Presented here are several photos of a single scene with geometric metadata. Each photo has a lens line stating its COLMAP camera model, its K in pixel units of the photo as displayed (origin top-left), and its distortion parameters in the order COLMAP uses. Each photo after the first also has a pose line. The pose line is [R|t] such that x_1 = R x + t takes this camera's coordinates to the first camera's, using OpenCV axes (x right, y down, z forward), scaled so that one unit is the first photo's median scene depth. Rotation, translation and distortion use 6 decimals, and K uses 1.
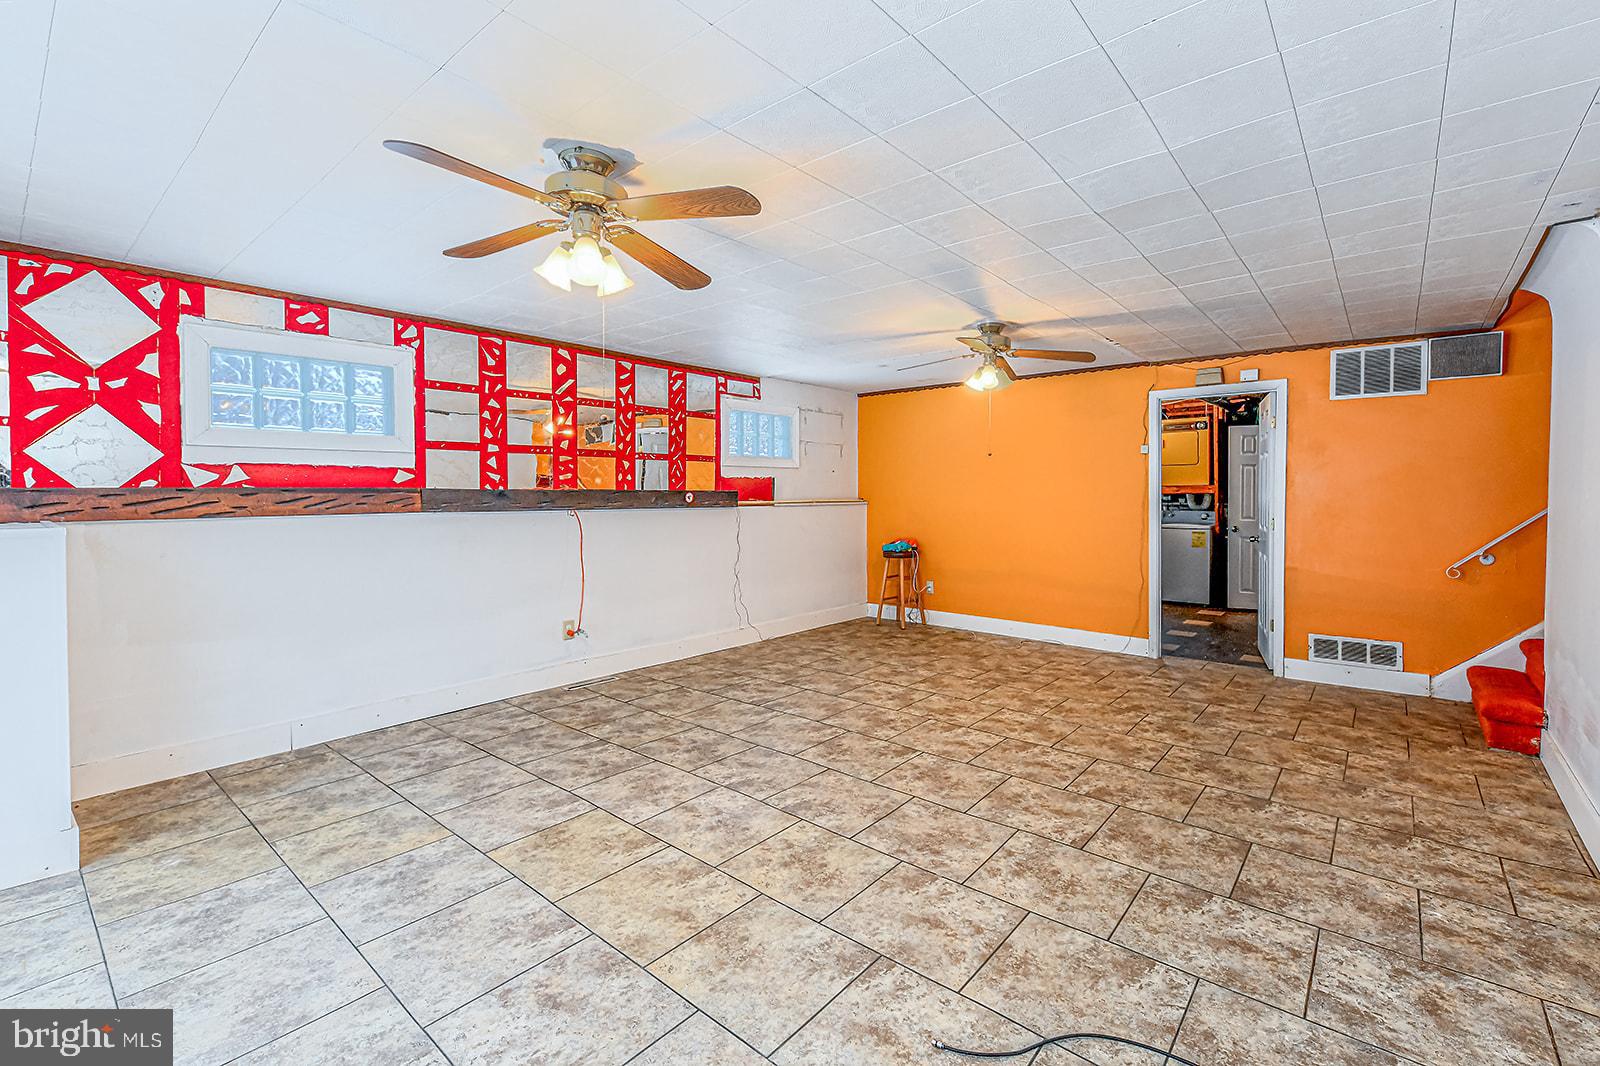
lens RADIAL K [[700.3, 0, 797.5], [0, 700.3, 510.2], [0, 0, 1]] dist [0.002471, 0.000162]
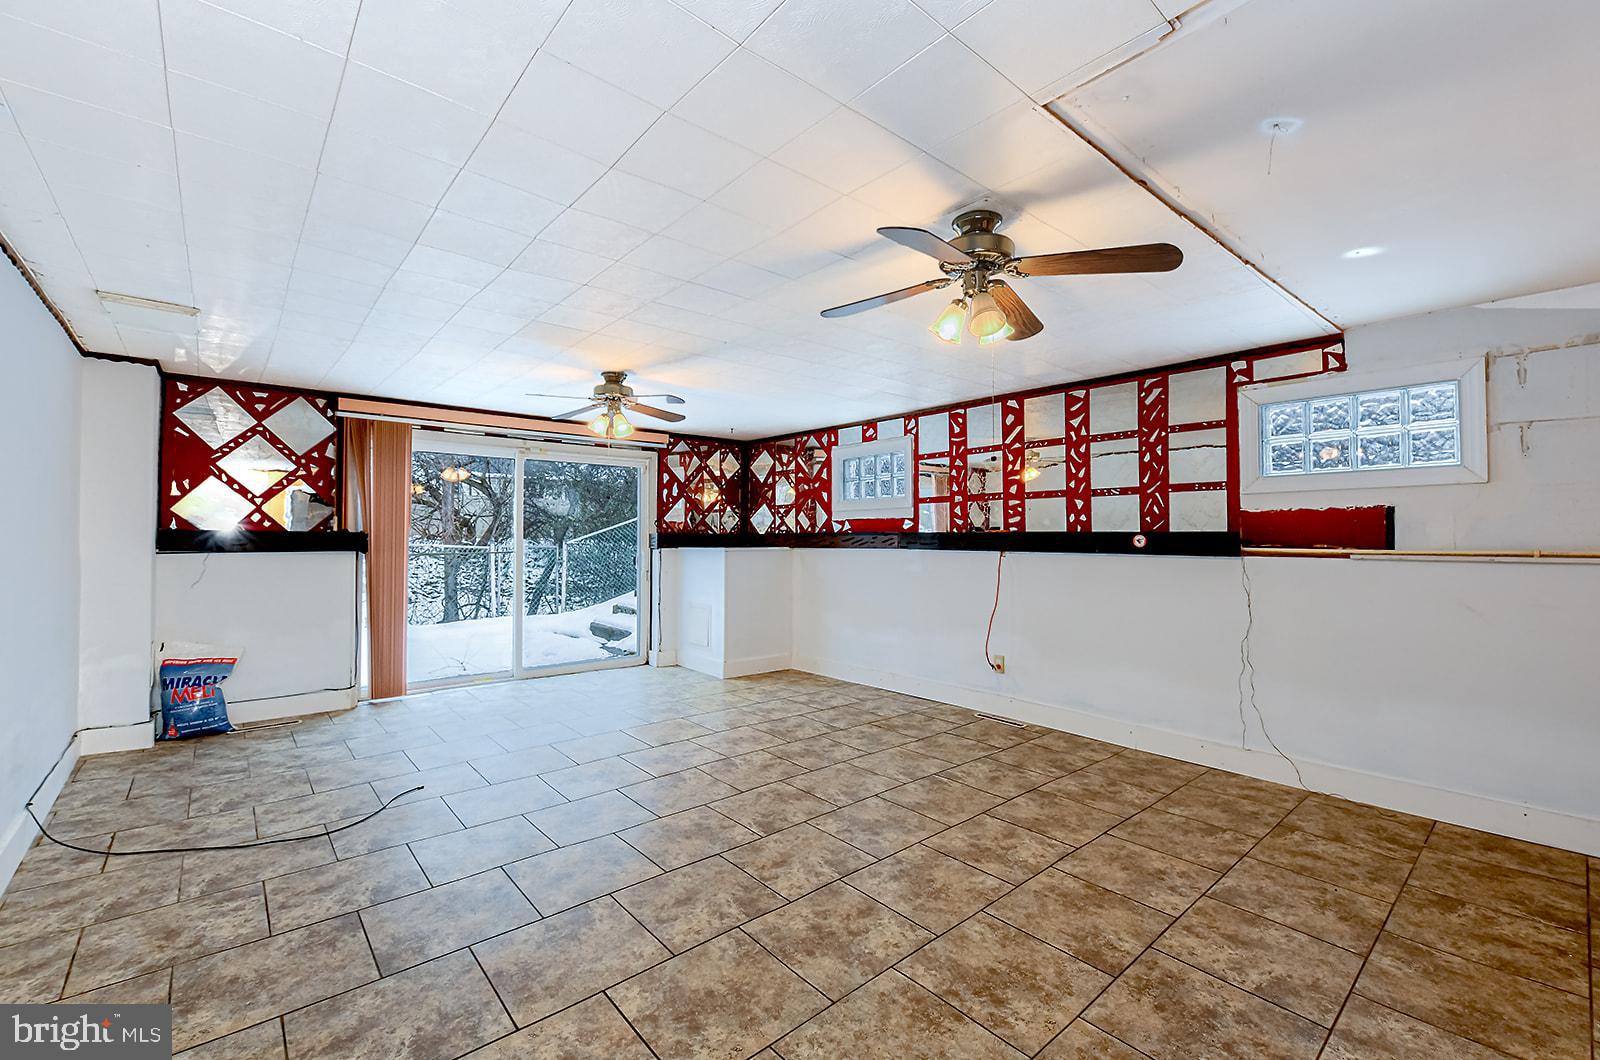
lens RADIAL K [[662.6, 0, 800.0], [0, 662.6, 530.0], [0, 0, 1]] dist [0.001684, -0.000315]
pose [[-0.150840, -0.010519, -0.988502, 0.765678], [-0.026824, 0.999619, -0.006544, -0.018869], [0.988194, 0.025528, -0.151065, 0.909680]]
